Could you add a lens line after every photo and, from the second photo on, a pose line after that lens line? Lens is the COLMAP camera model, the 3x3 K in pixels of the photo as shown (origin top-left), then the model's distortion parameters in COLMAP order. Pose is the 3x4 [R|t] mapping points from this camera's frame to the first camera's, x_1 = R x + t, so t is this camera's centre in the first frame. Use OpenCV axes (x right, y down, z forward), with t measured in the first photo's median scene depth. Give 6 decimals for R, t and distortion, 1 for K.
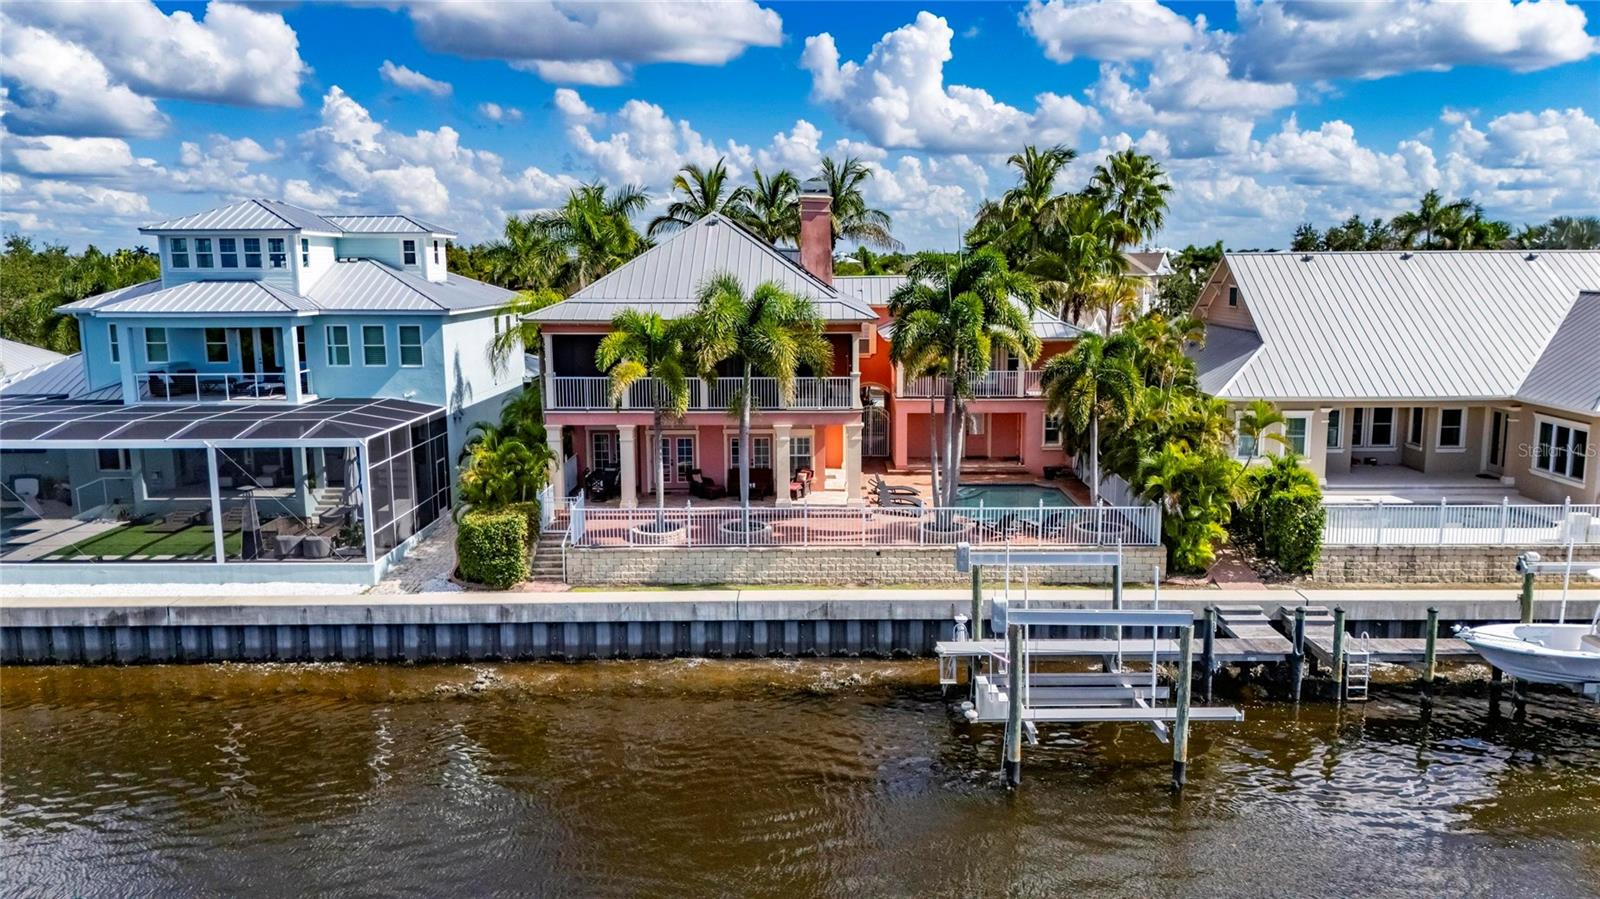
lens RADIAL K [[1173.5, 0, 800.0], [0, 1173.5, 449.5], [0, 0, 1]] dist [0.070198, -0.071001]
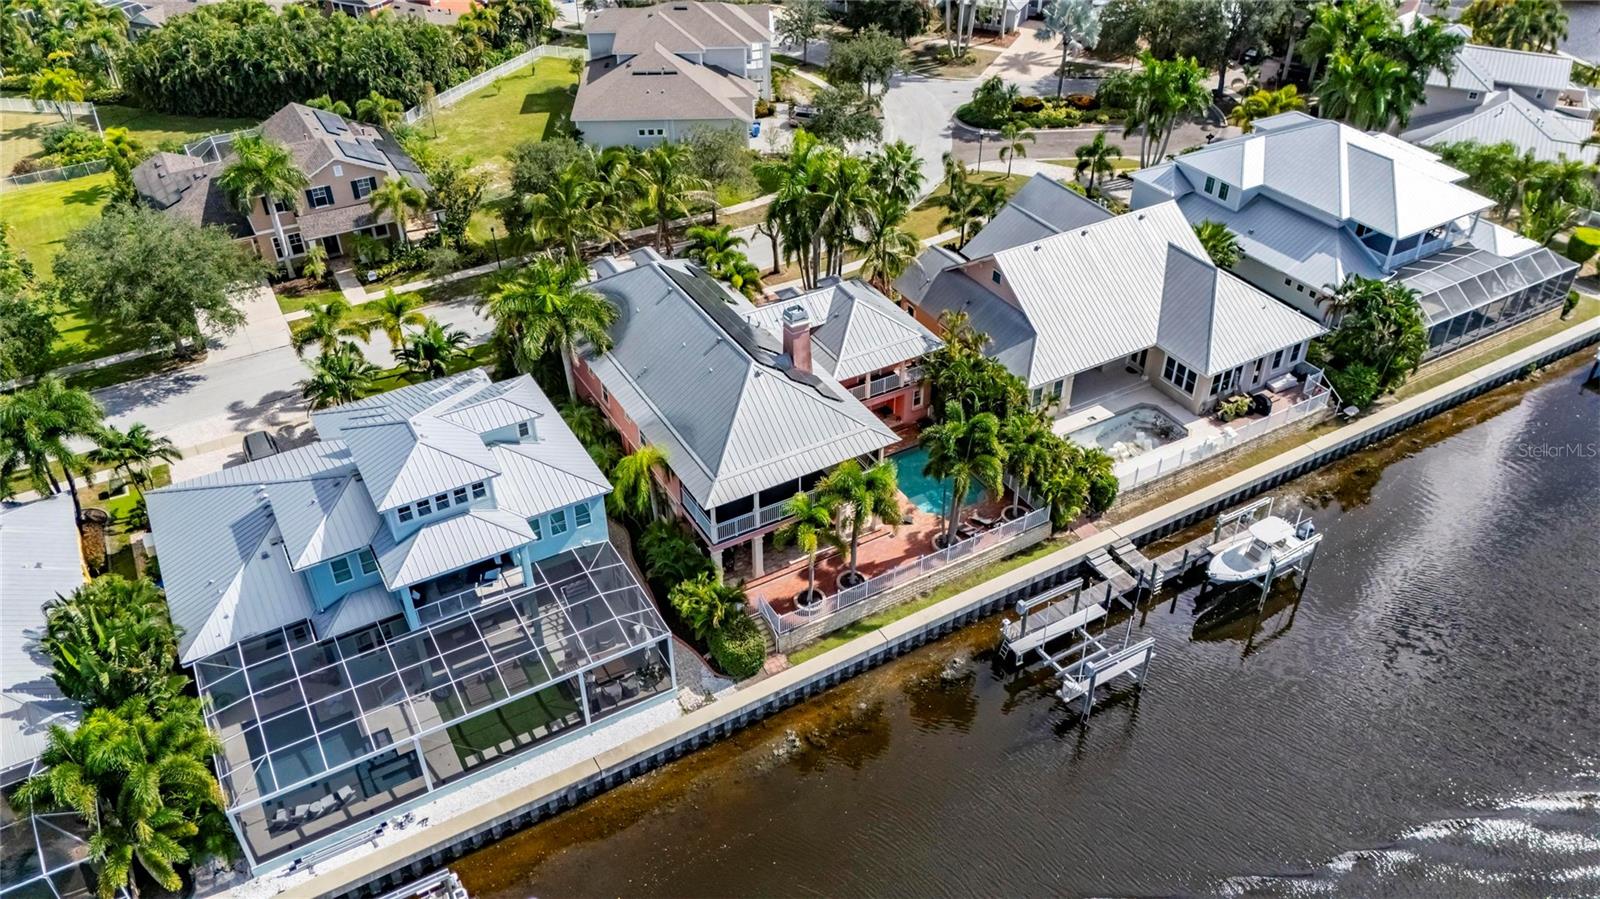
lens RADIAL K [[1173.5, 0, 800.0], [0, 1173.5, 449.5], [0, 0, 1]] dist [0.070198, -0.071001]
pose [[0.859276, -0.303938, 0.411421, -0.787882], [0.081074, 0.875080, 0.477138, -0.961164], [-0.505047, -0.376638, 0.776577, -0.227912]]
